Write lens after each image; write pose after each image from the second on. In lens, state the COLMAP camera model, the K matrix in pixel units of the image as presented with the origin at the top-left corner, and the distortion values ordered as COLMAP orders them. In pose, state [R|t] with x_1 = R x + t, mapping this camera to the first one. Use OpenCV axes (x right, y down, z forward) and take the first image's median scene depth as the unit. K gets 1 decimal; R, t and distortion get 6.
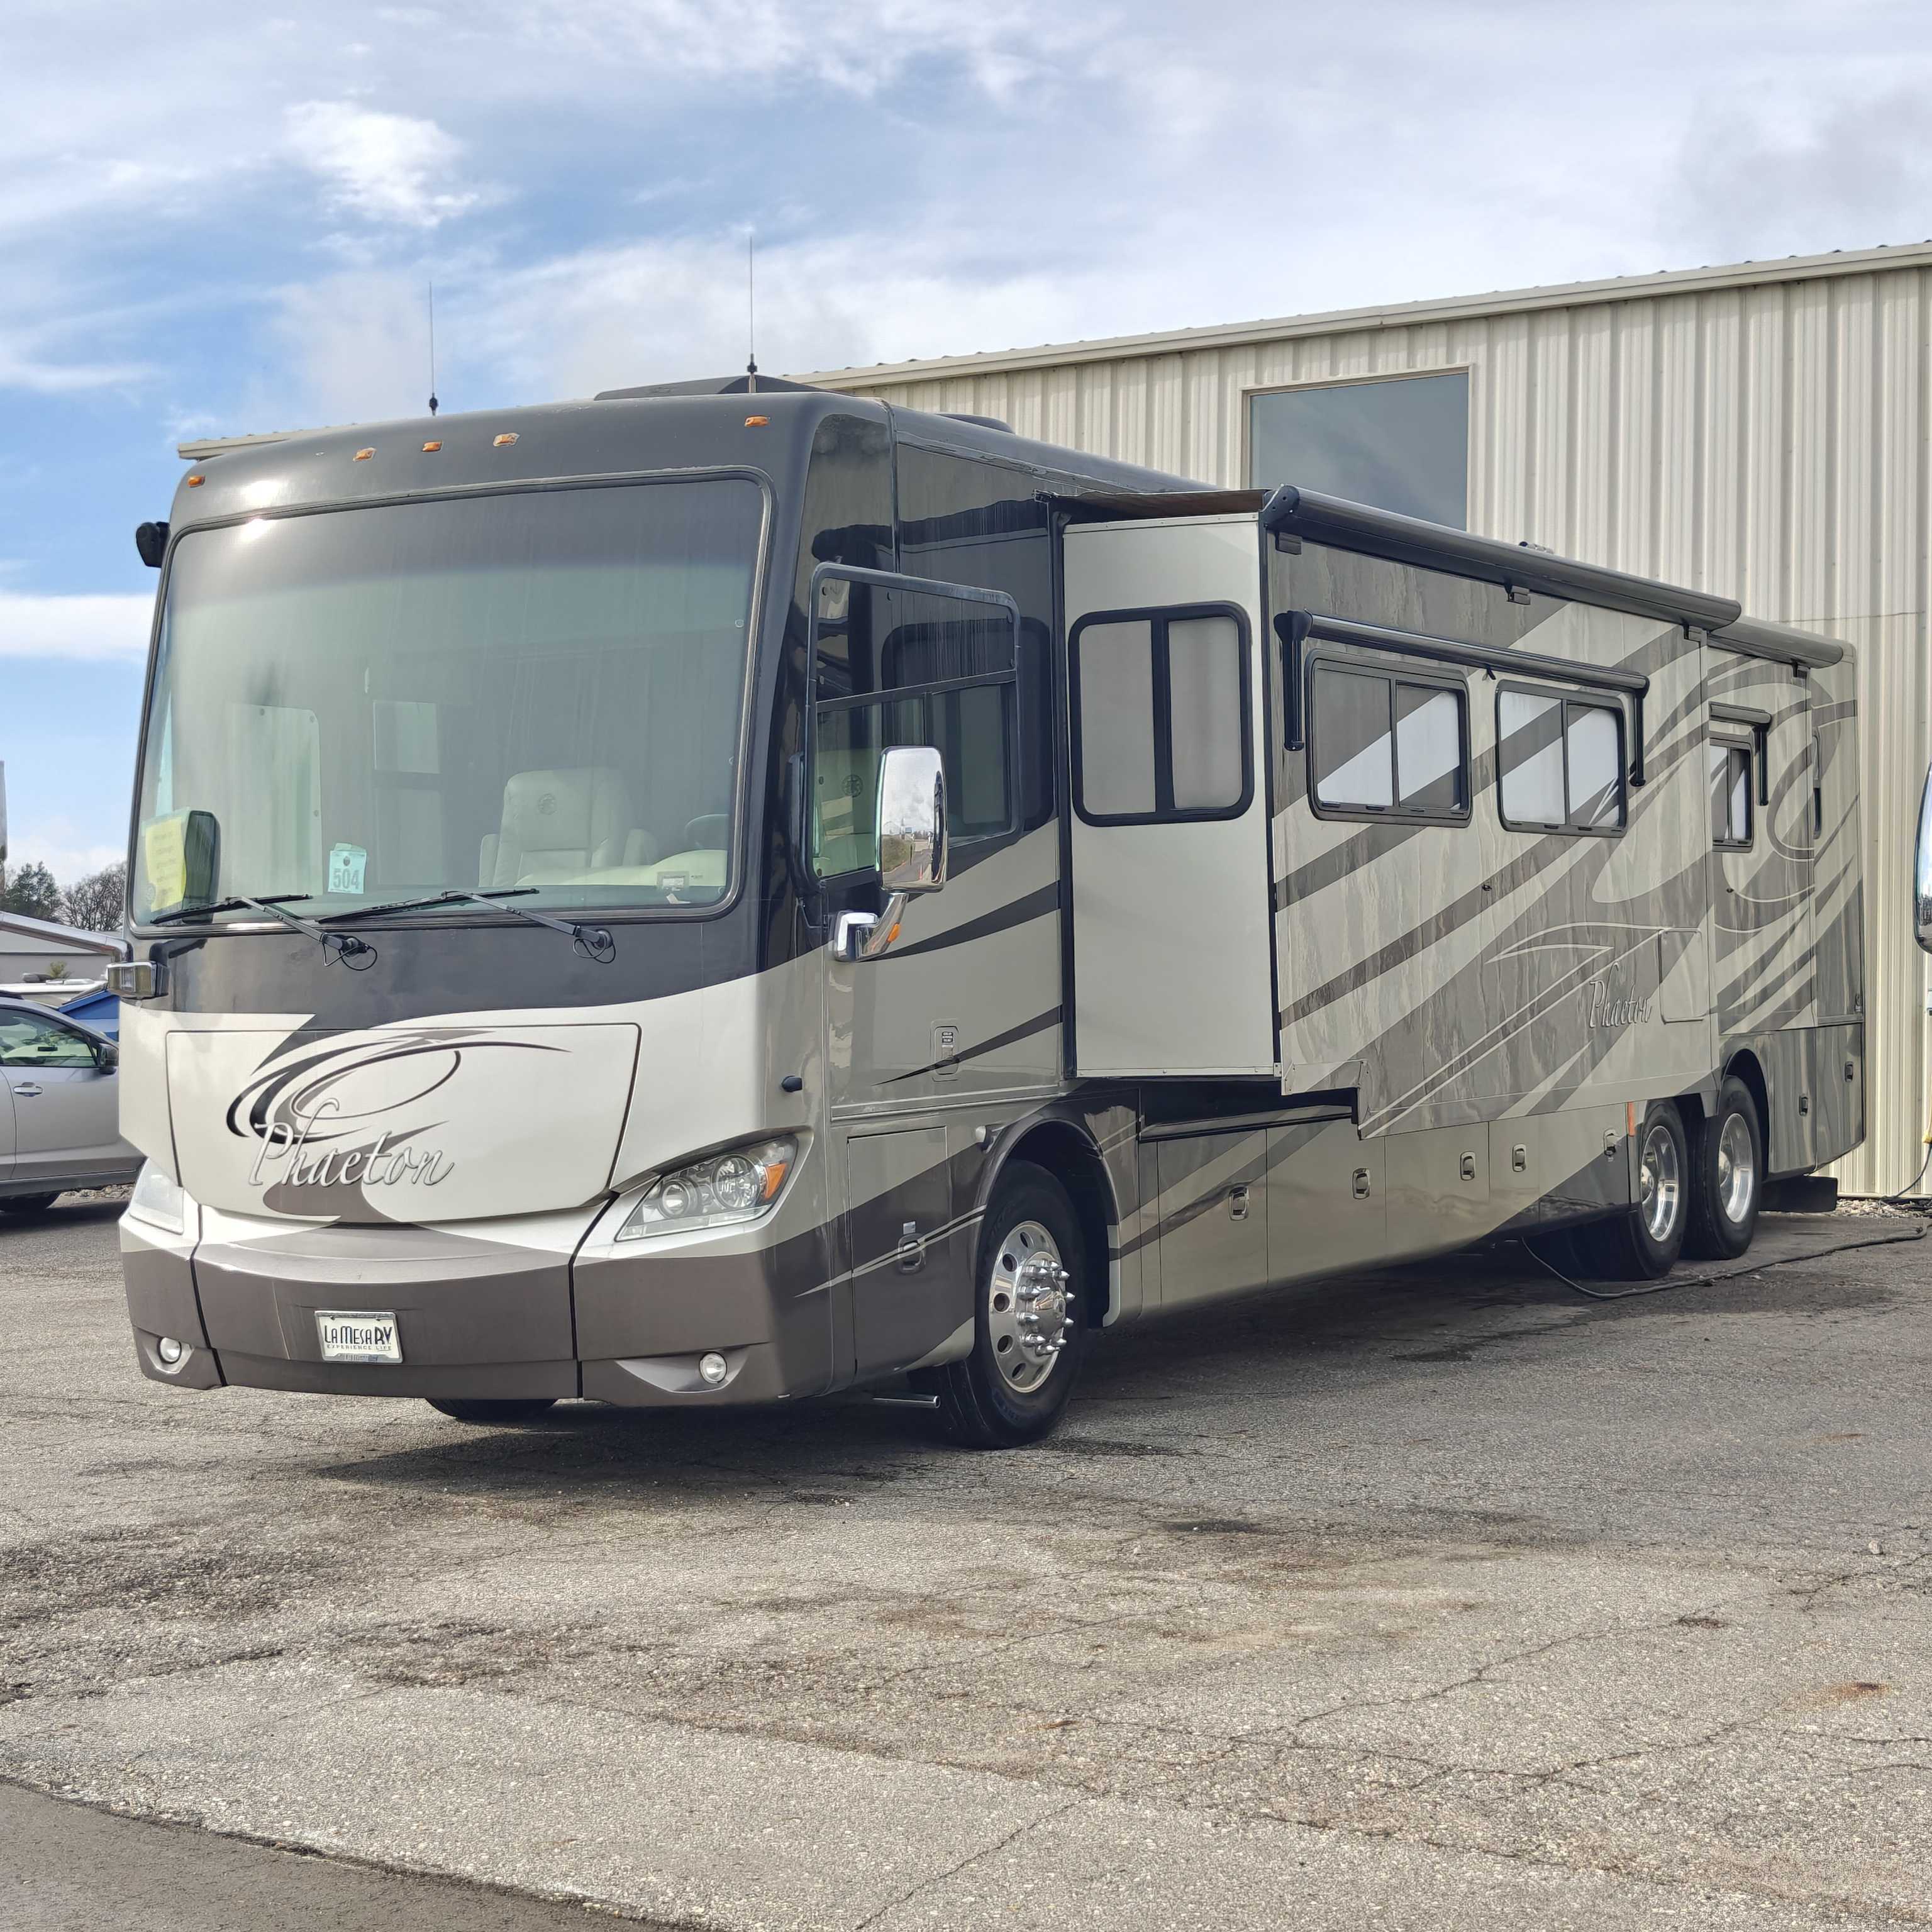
lens RADIAL K [[3581.1, 0, 967.5], [0, 3581.1, 975.2], [0, 0, 1]] dist [0.610253, 0.000000]
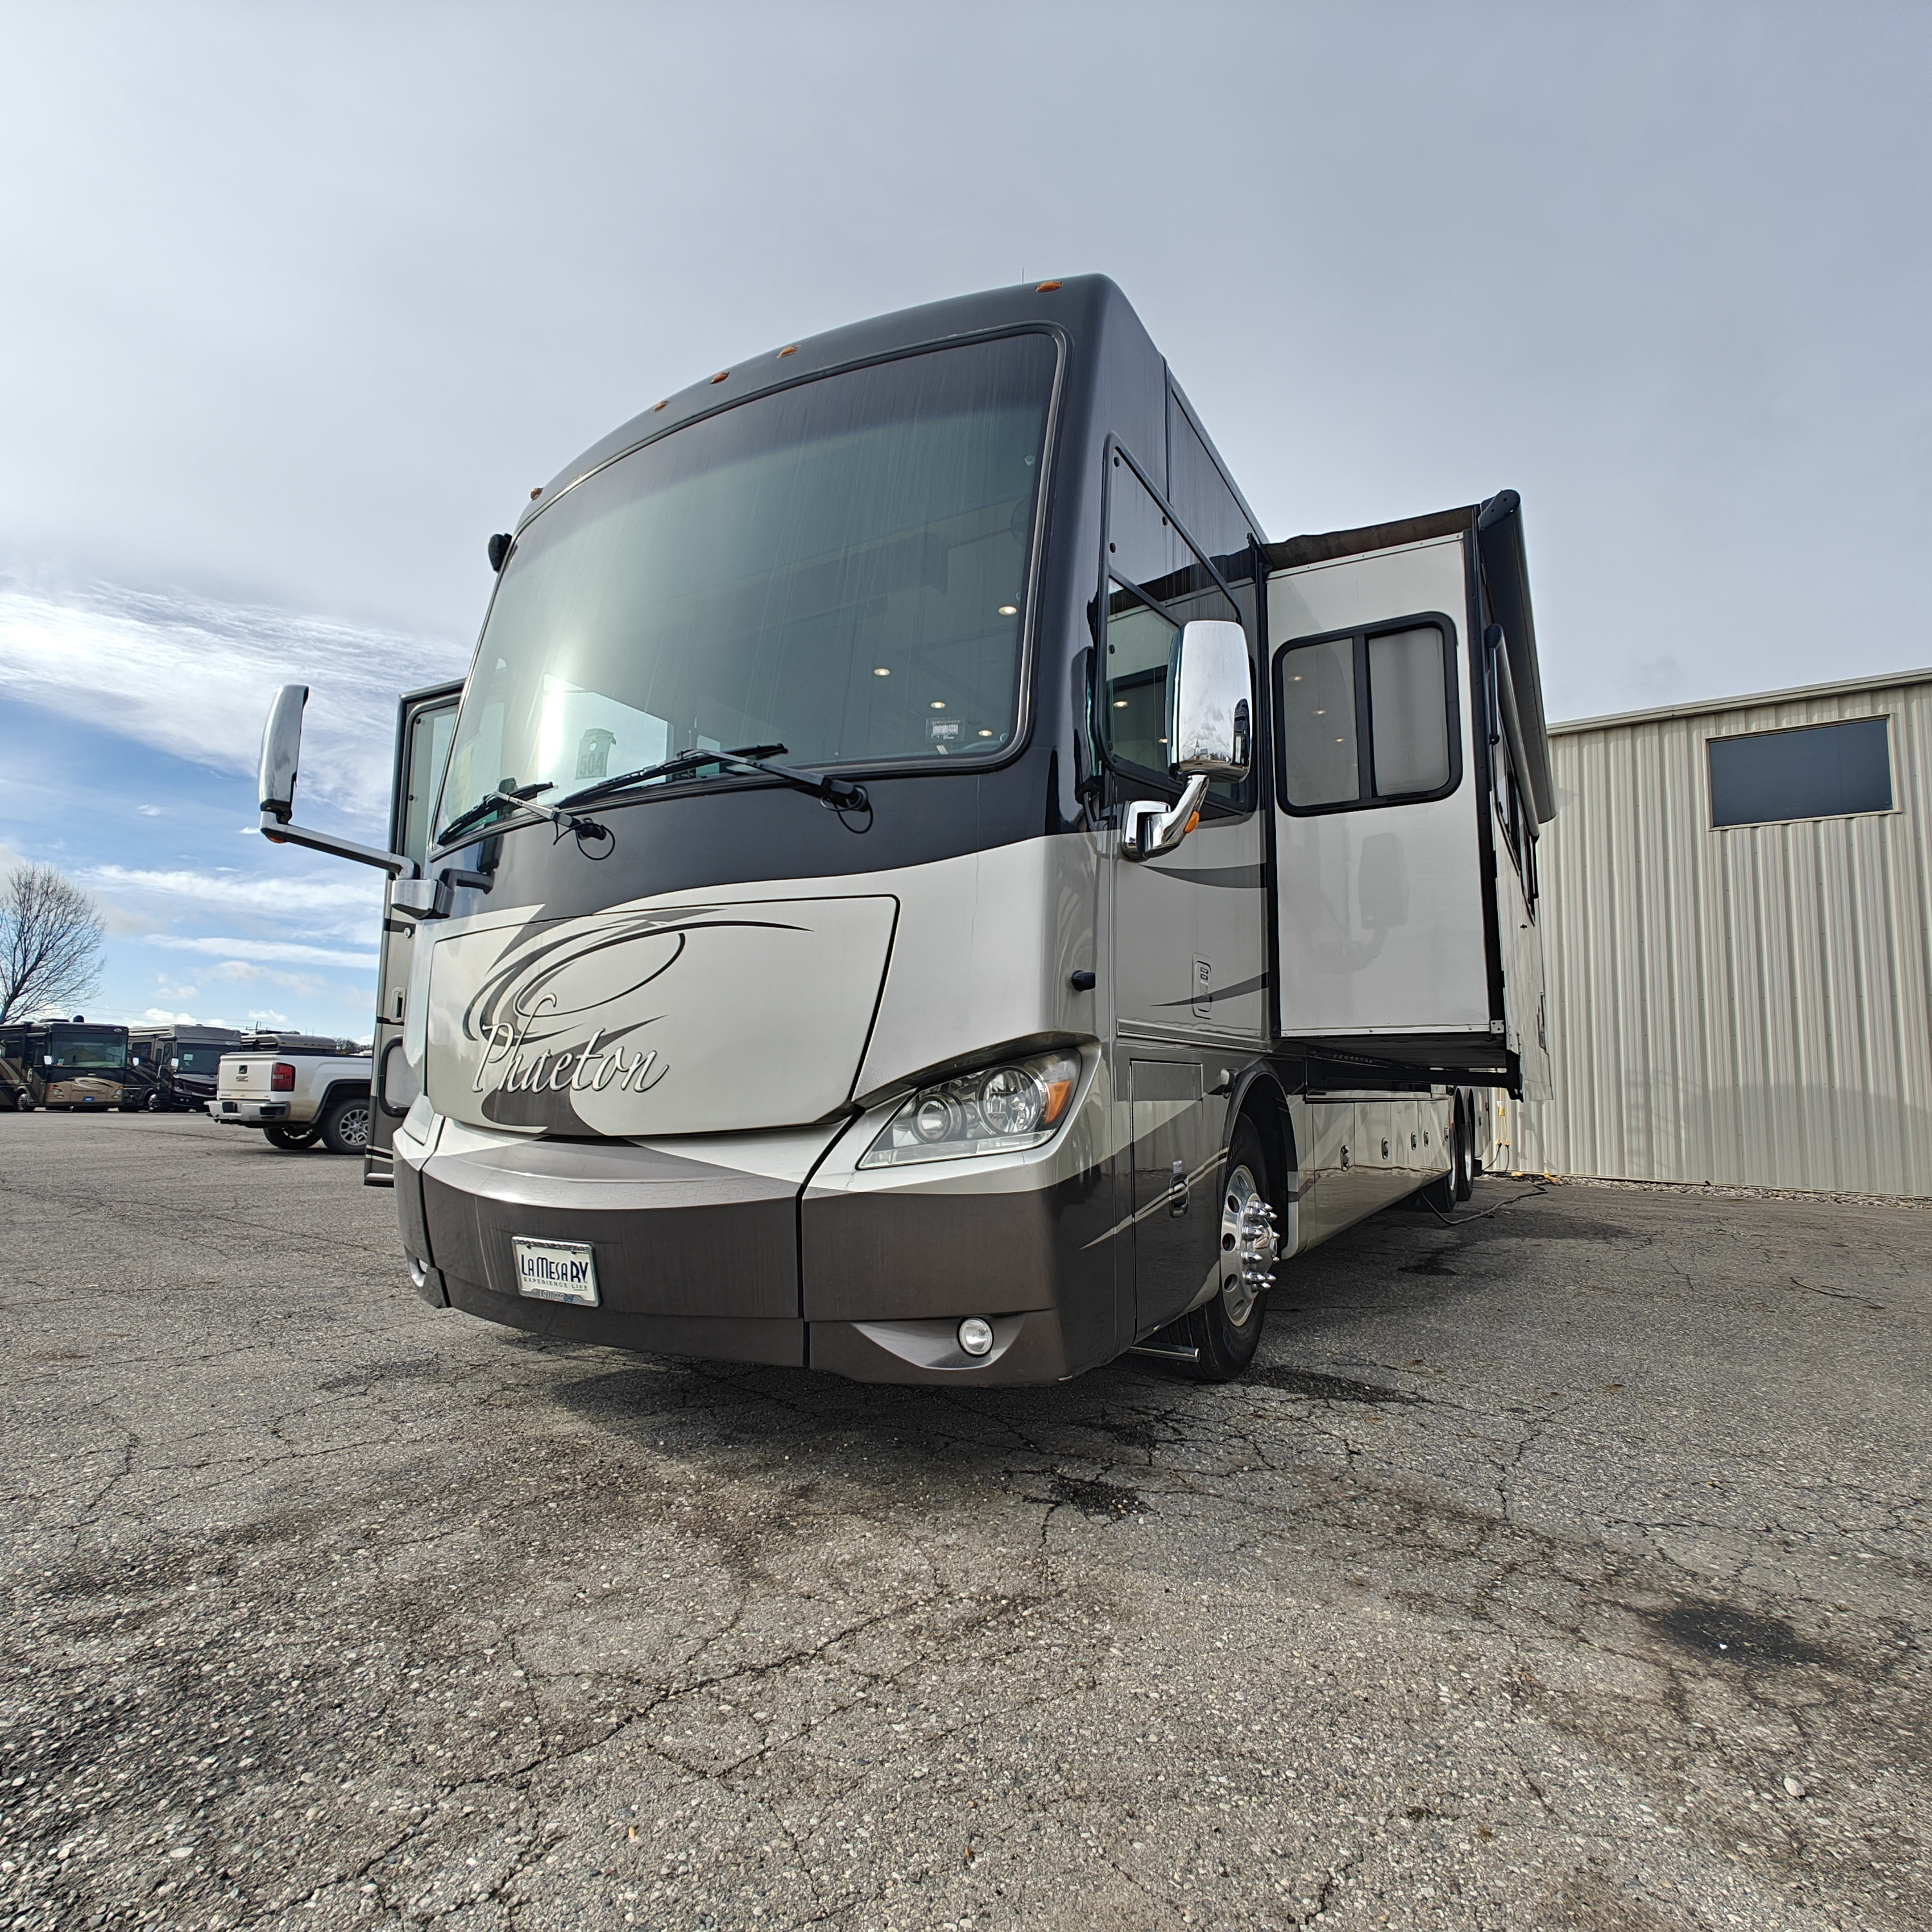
lens RADIAL K [[1046.4, 0, 984.6], [0, 1046.4, 976.2], [0, 0, 1]] dist [0.000455, 0.000354]
pose [[0.999529, 0.030656, -0.001483, -0.069494], [-0.030624, 0.992933, -0.114655, 0.056226], [-0.002043, 0.114646, 0.993404, 0.755824]]
